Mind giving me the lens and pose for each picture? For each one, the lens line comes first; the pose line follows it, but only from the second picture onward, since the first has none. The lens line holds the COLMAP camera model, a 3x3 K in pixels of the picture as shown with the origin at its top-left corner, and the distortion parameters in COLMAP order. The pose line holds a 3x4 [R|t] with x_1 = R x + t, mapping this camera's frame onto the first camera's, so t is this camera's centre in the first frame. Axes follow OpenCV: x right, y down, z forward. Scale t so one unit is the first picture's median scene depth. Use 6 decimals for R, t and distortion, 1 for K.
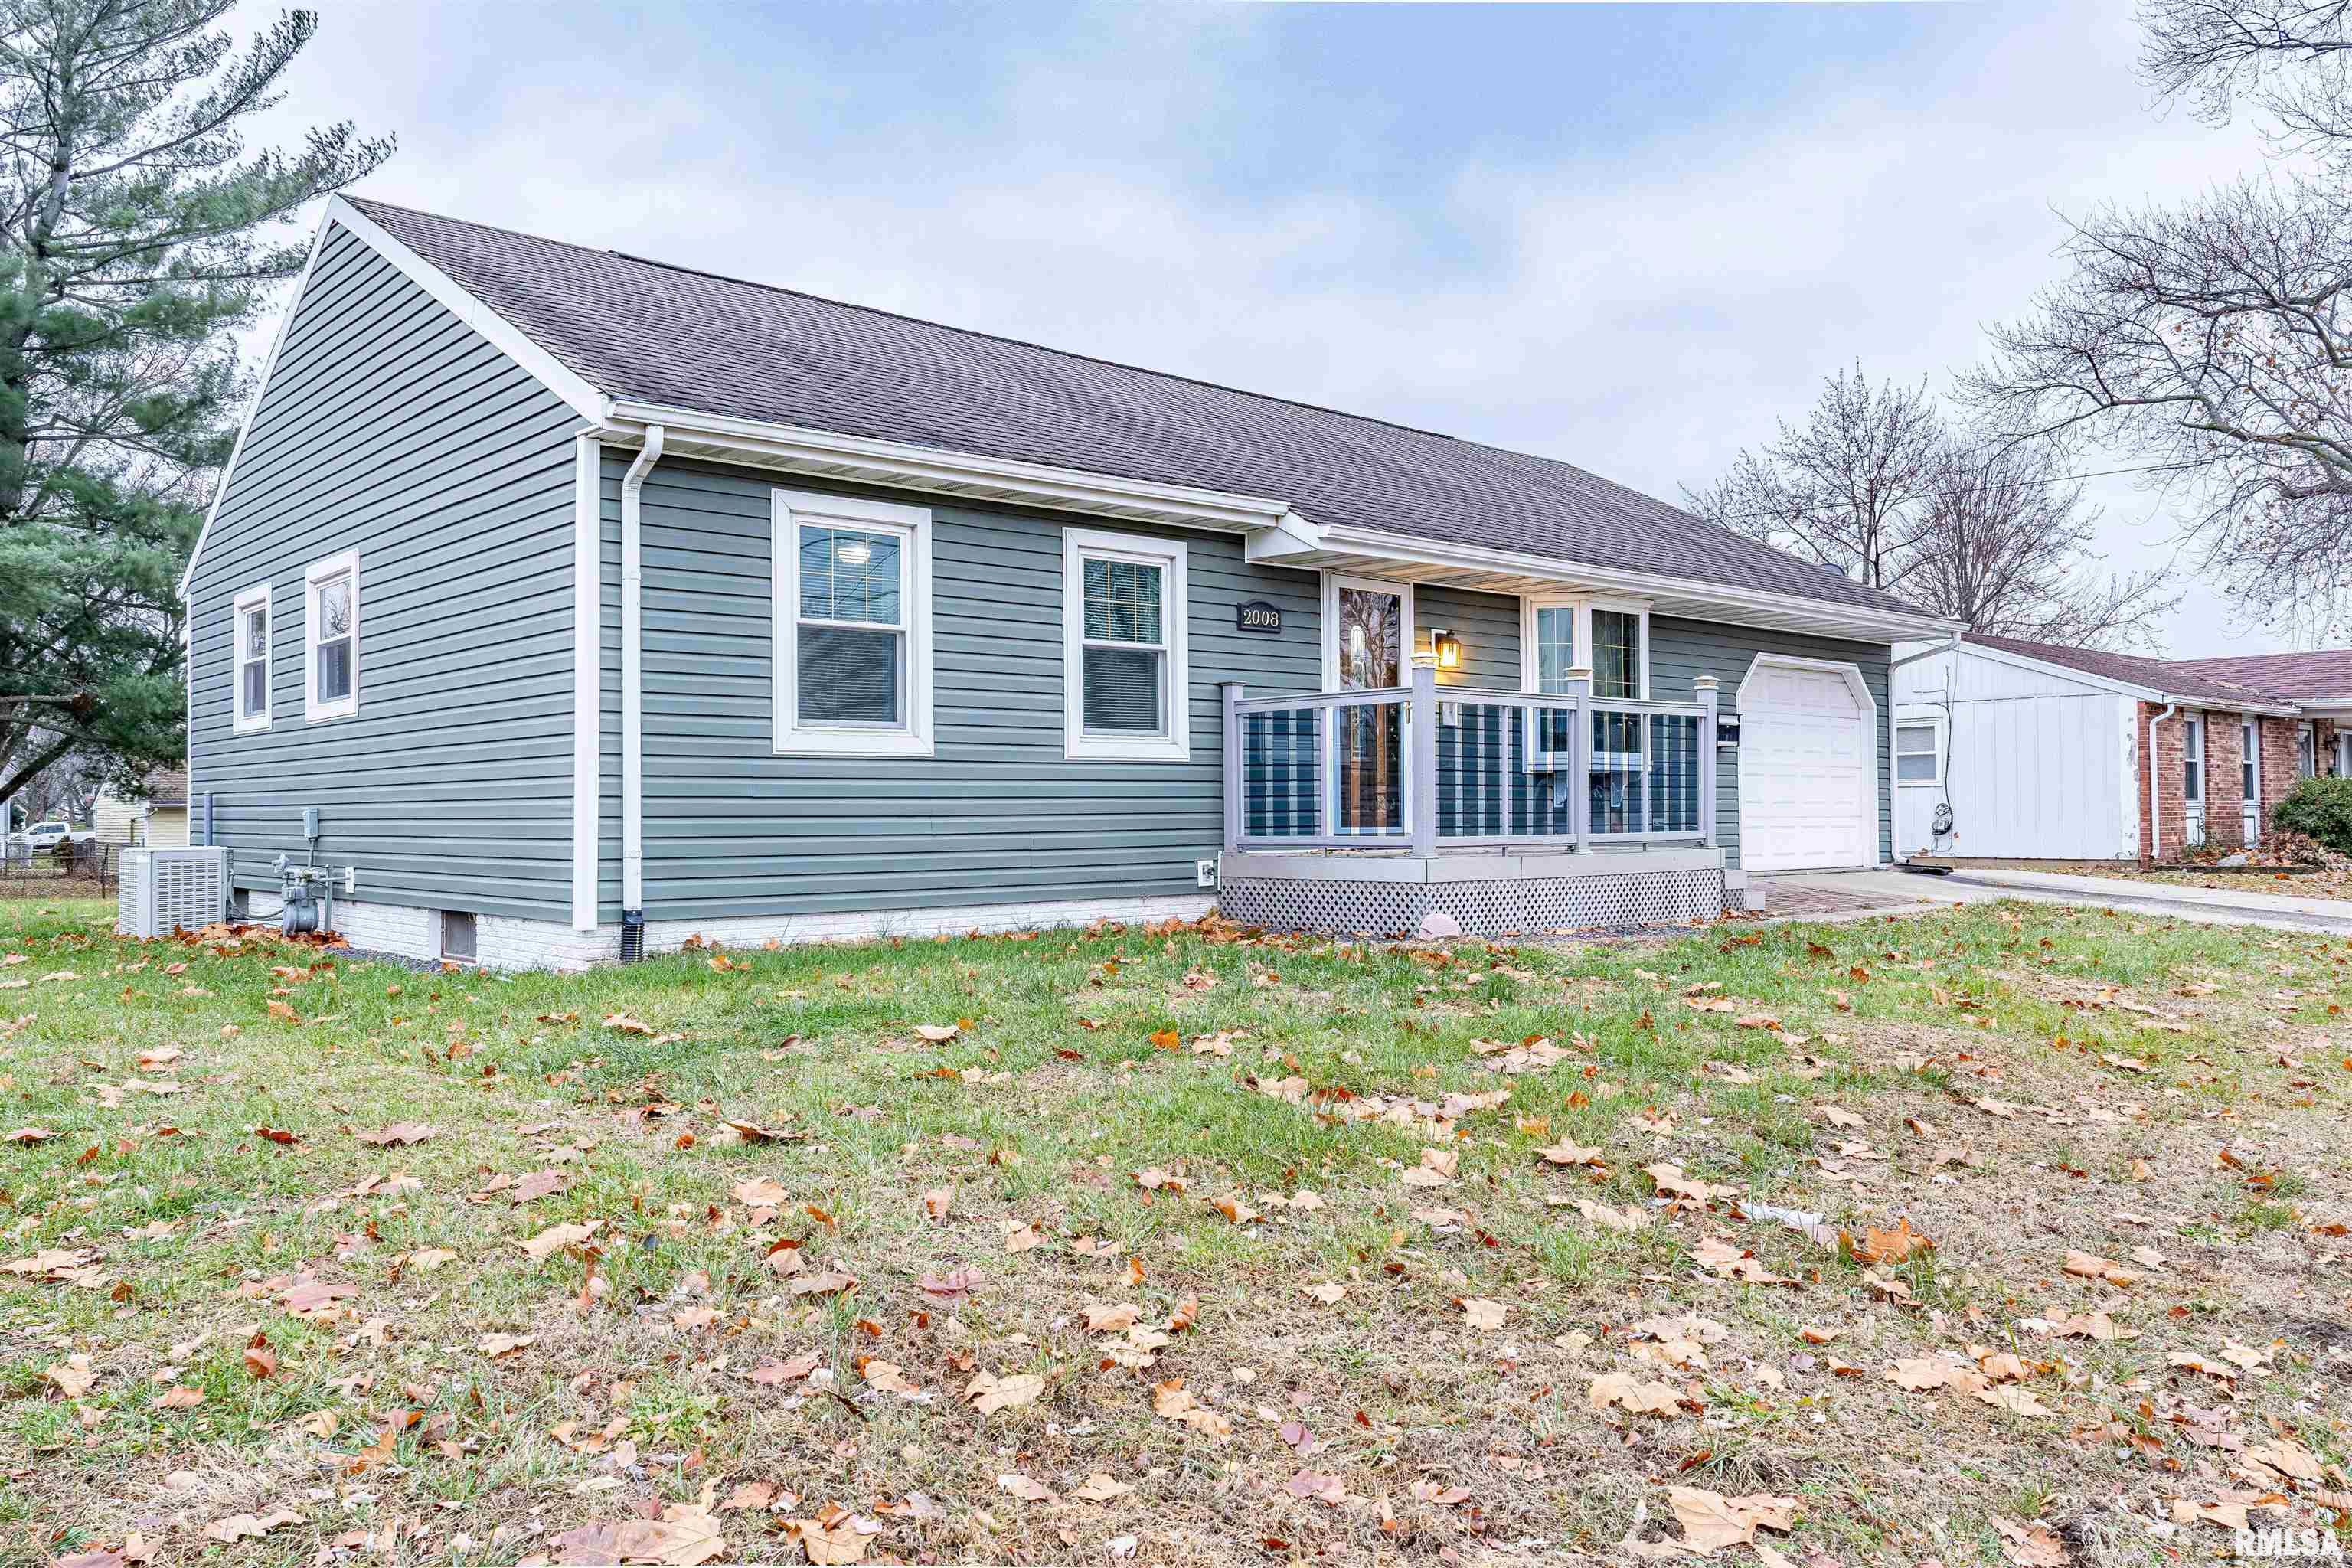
lens RADIAL K [[1767.2, 0, 1182.2], [0, 1767.2, 795.8], [0, 0, 1]] dist [0.001267, 0.006532]
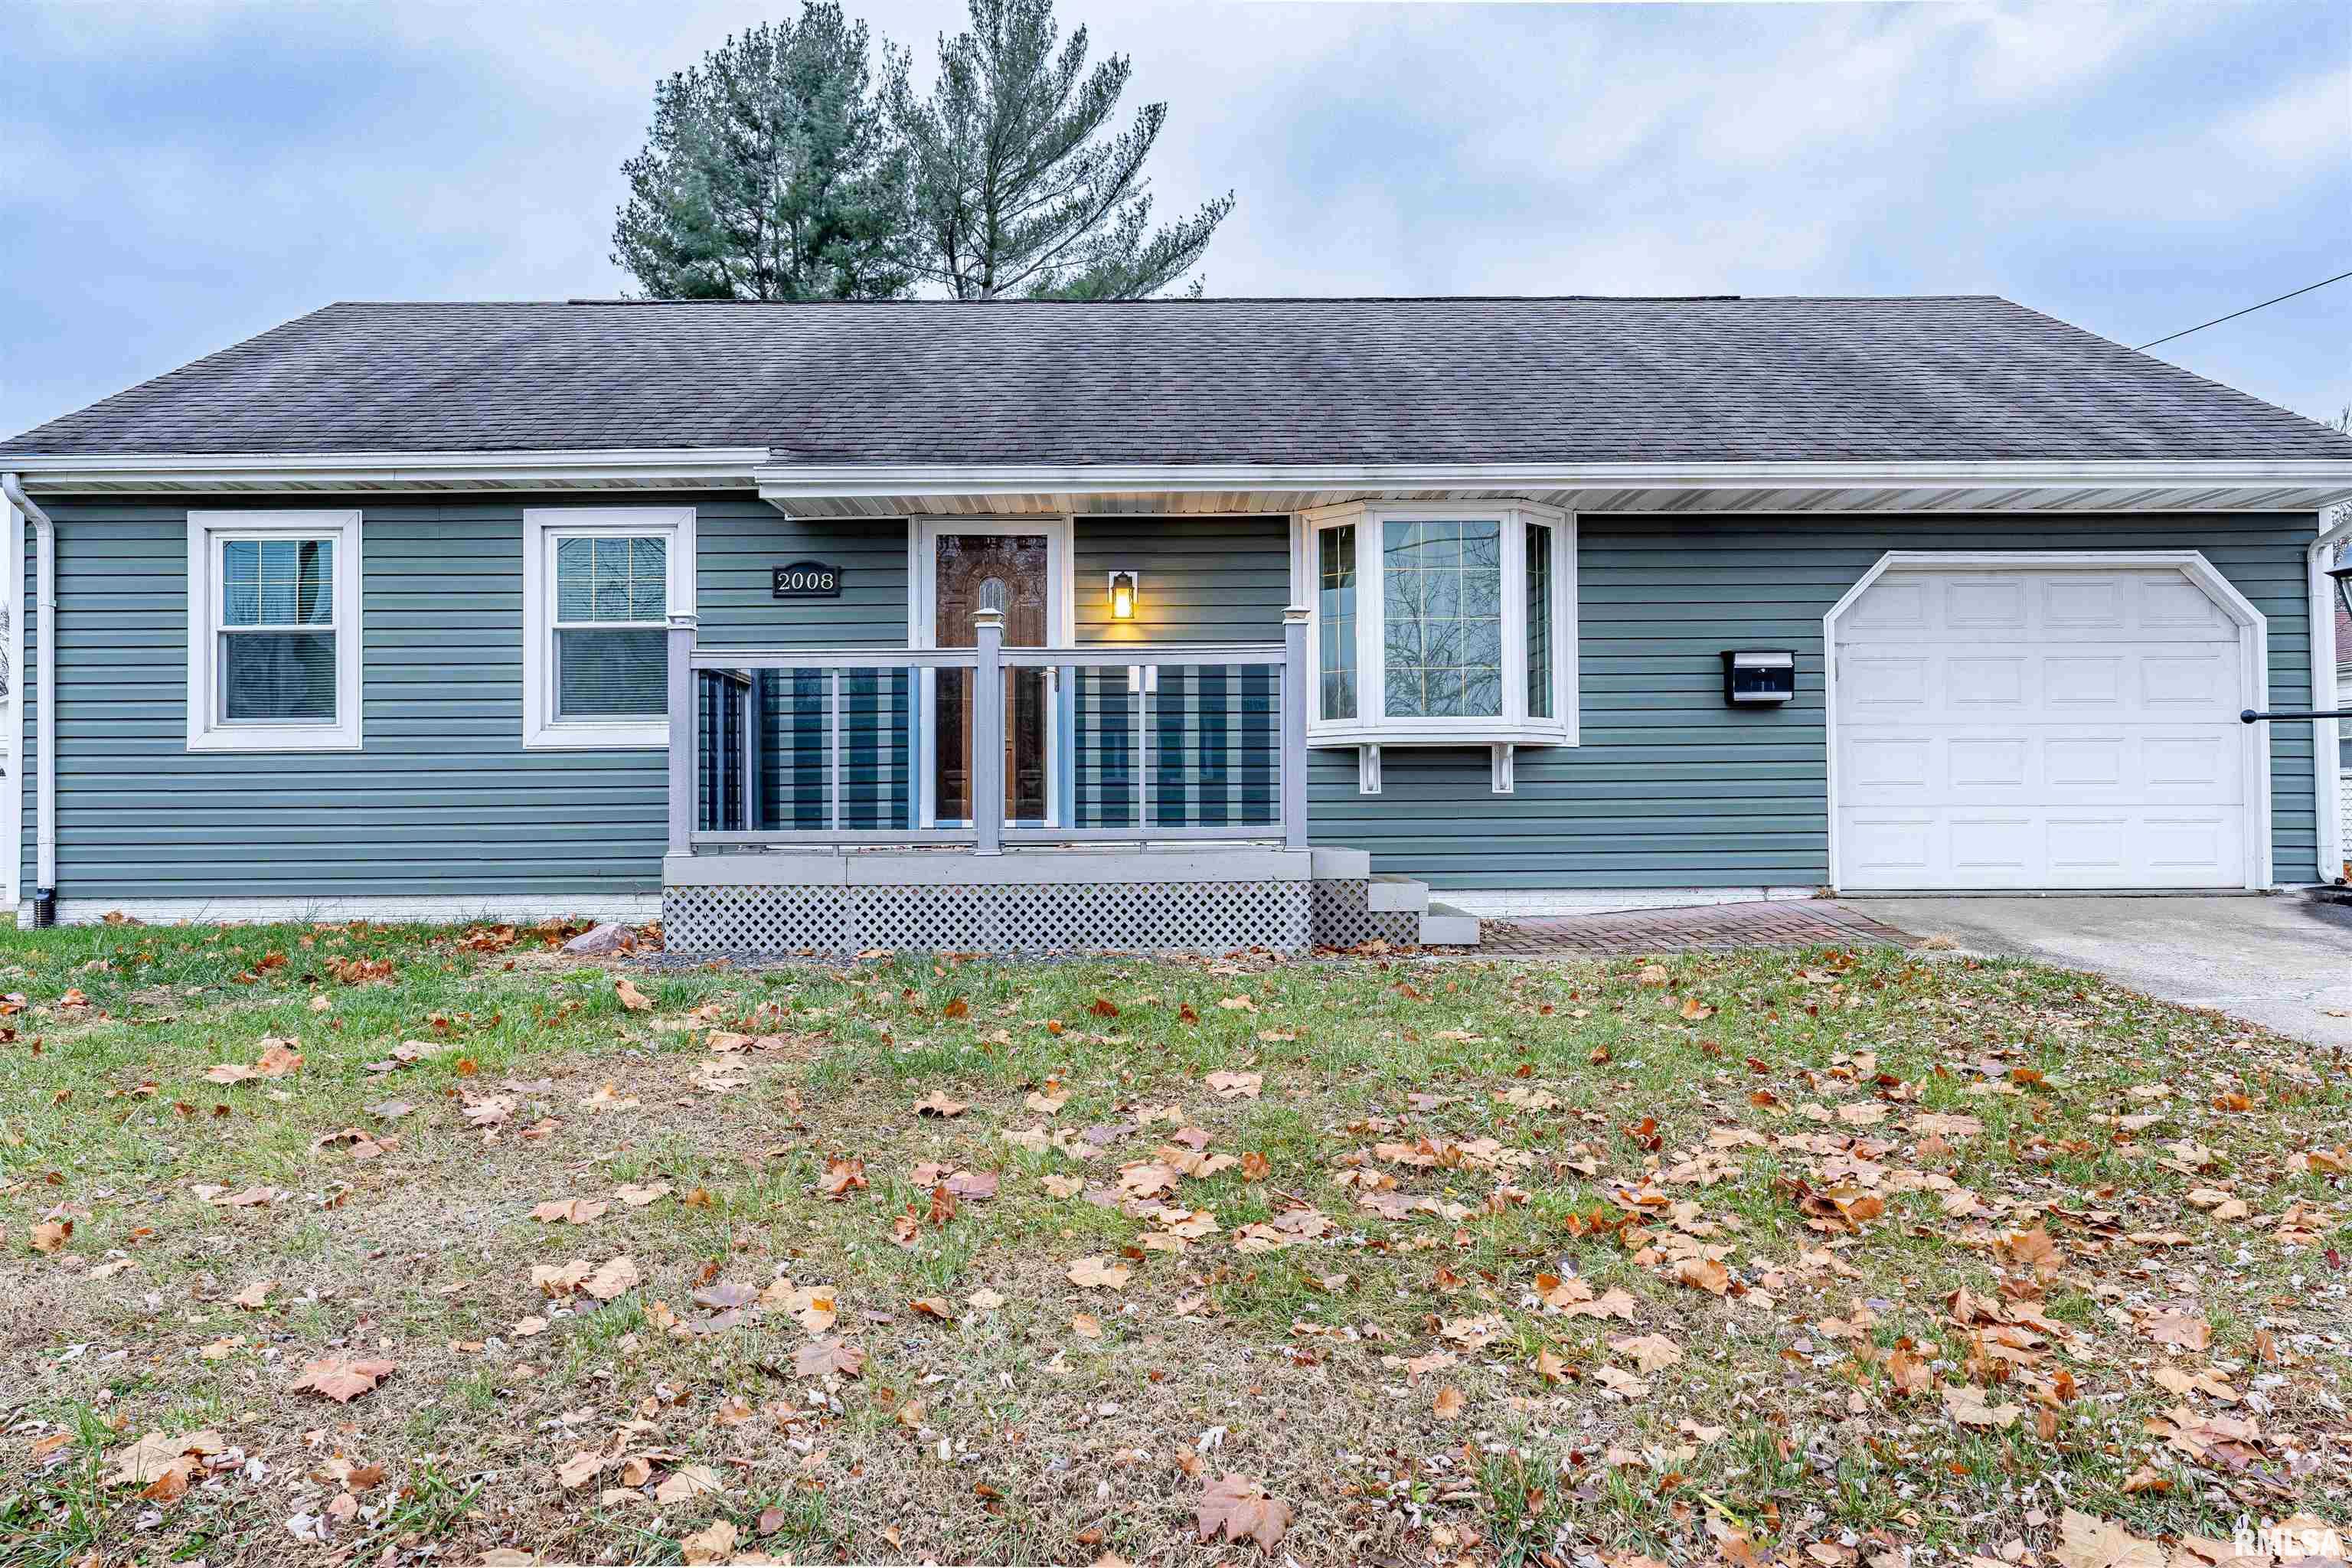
lens RADIAL K [[1767.2, 0, 1178.0], [0, 1767.2, 776.7], [0, 0, 1]] dist [0.001267, 0.006532]
pose [[0.746670, -0.014380, -0.665040, 0.805740], [0.009280, 0.999894, -0.011201, 0.008663], [0.665130, 0.002192, 0.746724, 0.490777]]
